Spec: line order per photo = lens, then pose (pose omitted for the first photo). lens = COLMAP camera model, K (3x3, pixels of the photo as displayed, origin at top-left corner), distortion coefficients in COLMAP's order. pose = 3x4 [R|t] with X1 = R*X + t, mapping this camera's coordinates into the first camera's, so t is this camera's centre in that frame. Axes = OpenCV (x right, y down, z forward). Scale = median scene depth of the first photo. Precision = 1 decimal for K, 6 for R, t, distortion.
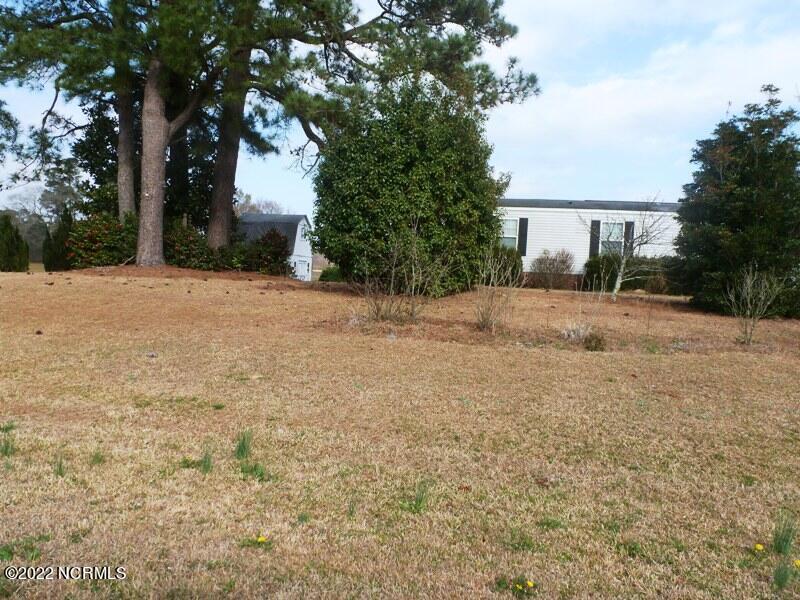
lens RADIAL K [[569.4, 0, 400.7], [0, 569.4, 296.5], [0, 0, 1]] dist [-0.046399, 0.010654]
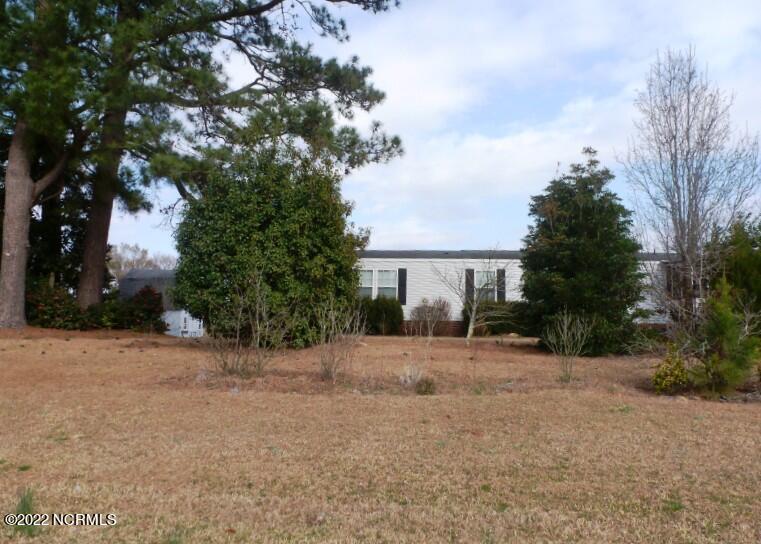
lens RADIAL K [[571.6, 0, 380.6], [0, 571.6, 272.8], [0, 0, 1]] dist [-0.051003, 0.019592]
pose [[0.992098, -0.023539, 0.123238, 0.093674], [0.039292, 0.991124, -0.126999, 0.001305], [-0.119154, 0.130838, 0.984217, -0.047528]]
